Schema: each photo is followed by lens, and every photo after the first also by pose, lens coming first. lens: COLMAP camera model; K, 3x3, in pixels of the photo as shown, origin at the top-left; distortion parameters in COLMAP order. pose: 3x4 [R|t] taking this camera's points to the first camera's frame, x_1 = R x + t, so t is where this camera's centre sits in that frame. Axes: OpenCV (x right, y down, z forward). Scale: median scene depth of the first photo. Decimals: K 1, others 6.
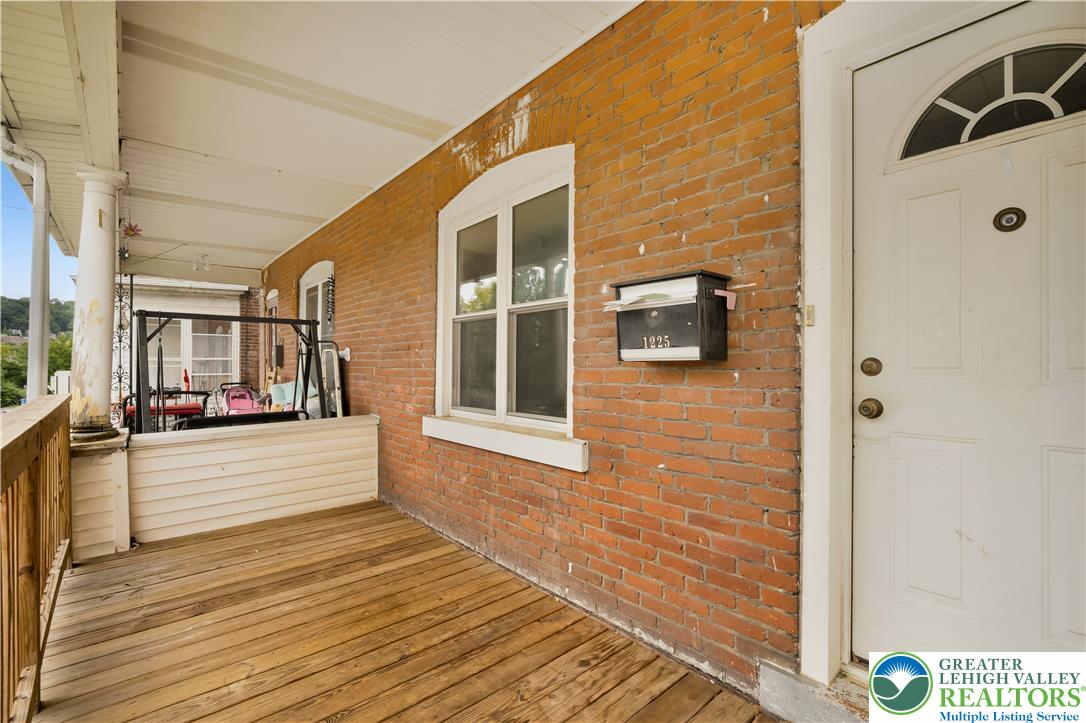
lens RADIAL K [[493.1, 0, 539.9], [0, 493.1, 368.6], [0, 0, 1]] dist [-0.000447, 0.000033]
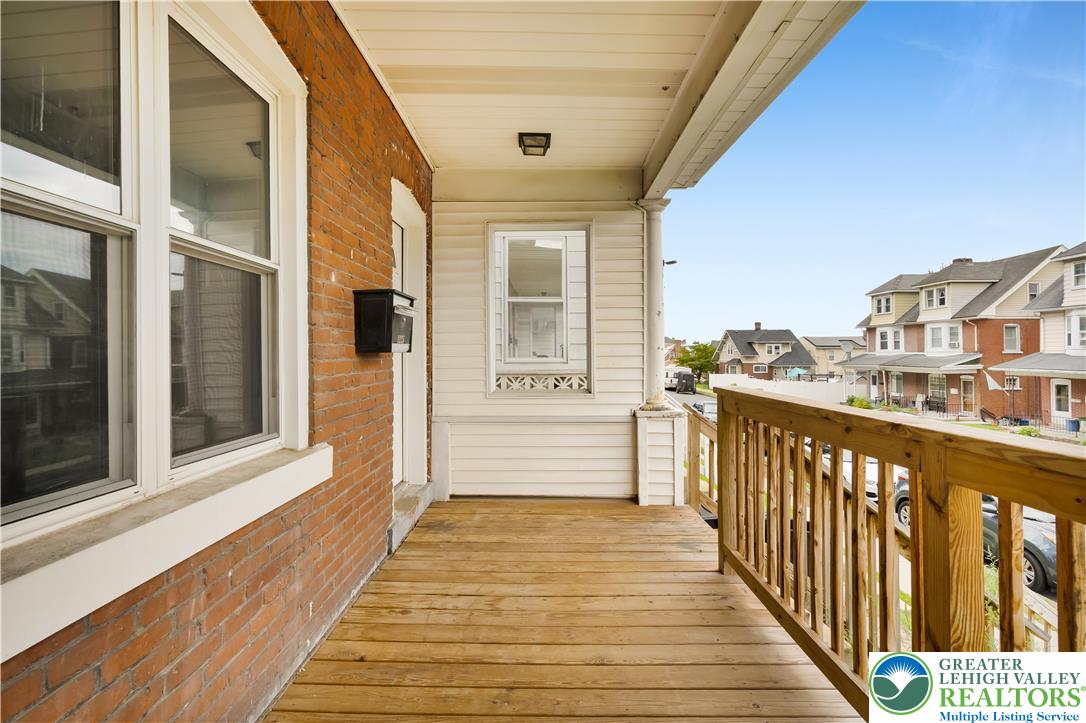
lens RADIAL K [[496.7, 0, 540.8], [0, 496.7, 349.6], [0, 0, 1]] dist [-0.001230, 0.000493]
pose [[-0.753191, 0.000990, 0.657801, -0.902931], [-0.000308, 0.999998, -0.001858, -0.020104], [-0.657802, -0.001601, -0.753189, 1.635758]]
